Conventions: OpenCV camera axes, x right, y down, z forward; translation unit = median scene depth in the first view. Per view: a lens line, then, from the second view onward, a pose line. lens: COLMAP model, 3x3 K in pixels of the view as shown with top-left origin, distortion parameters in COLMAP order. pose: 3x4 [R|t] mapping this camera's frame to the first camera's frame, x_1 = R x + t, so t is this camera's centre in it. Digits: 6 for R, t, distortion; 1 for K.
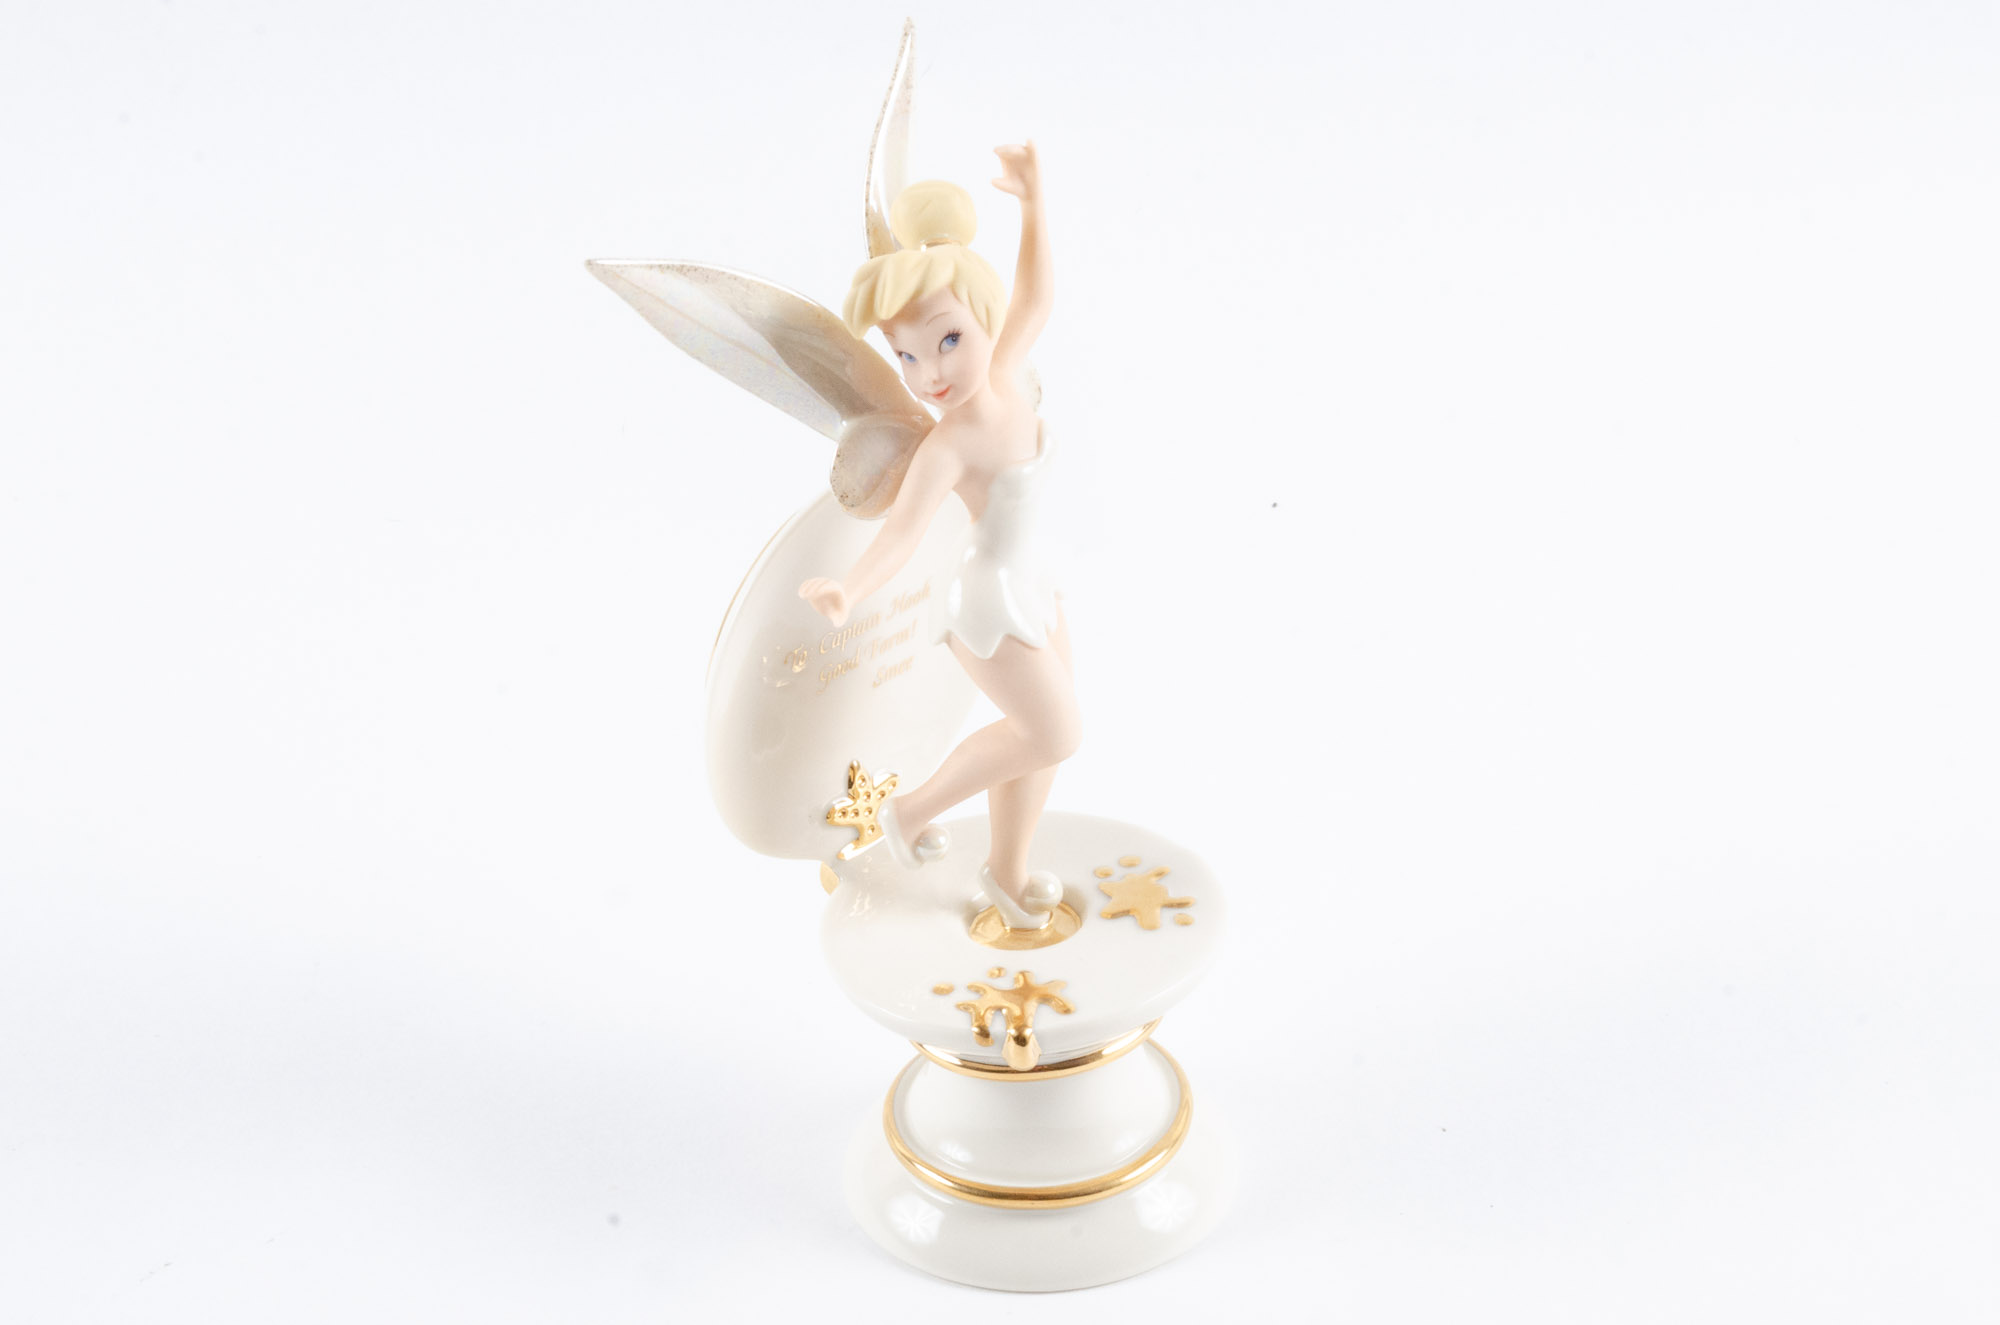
lens RADIAL K [[5102.2, 0, 1000.0], [0, 5102.2, 662.5], [0, 0, 1]] dist [0.365351, 0.114718]
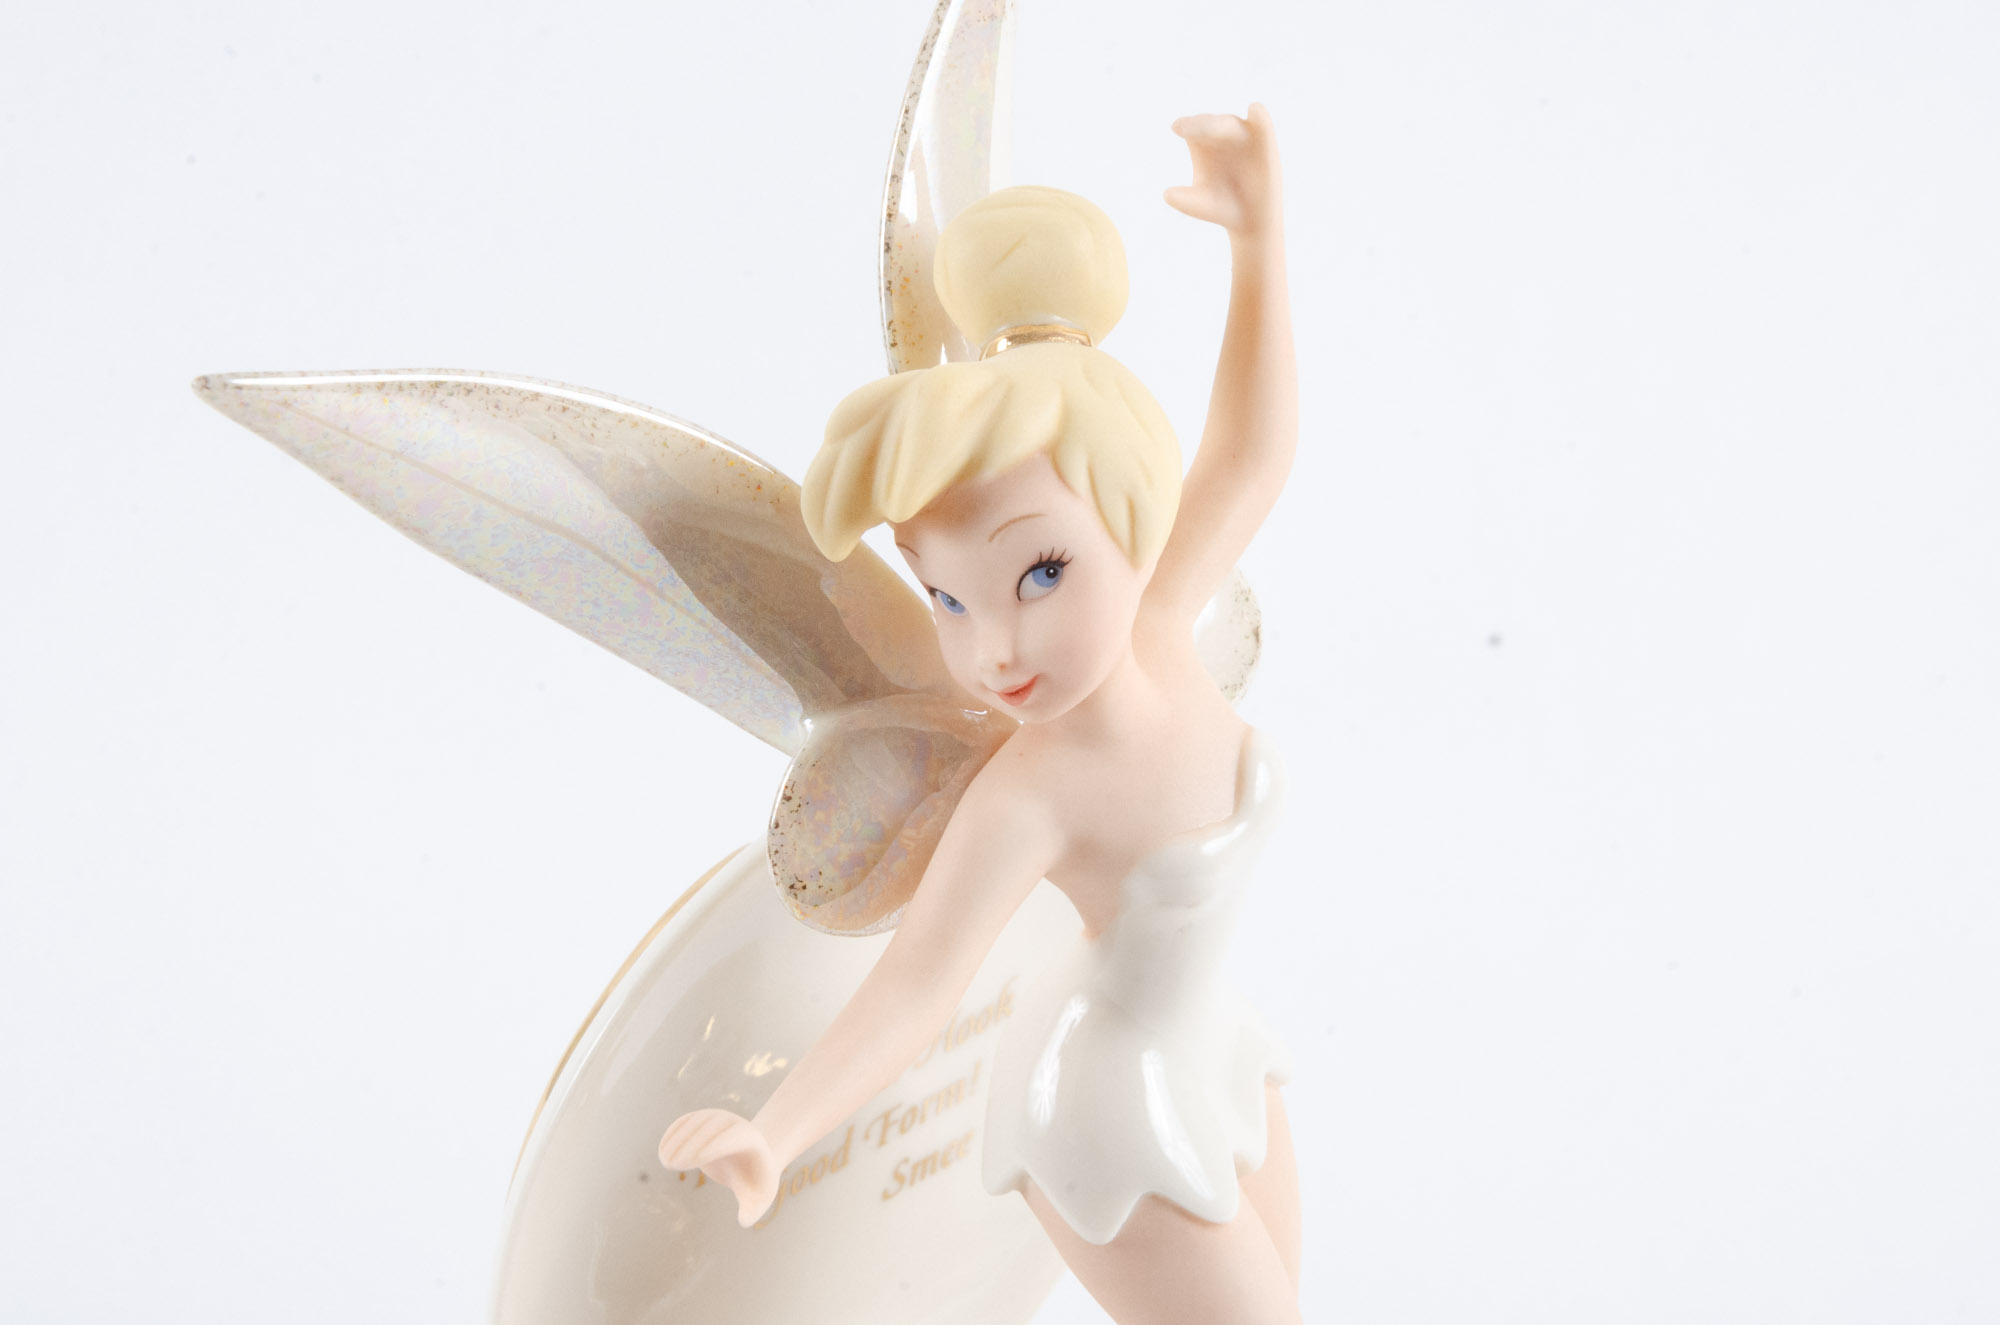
lens RADIAL K [[6165.0, 0, 1000.0], [0, 6165.0, 662.5], [0, 0, 1]] dist [0.233499, 0.289984]
pose [[0.997109, 0.053885, -0.053573, 0.015113], [-0.050791, 0.997051, 0.057522, -0.084162], [0.056515, -0.054634, 0.996906, 0.462370]]
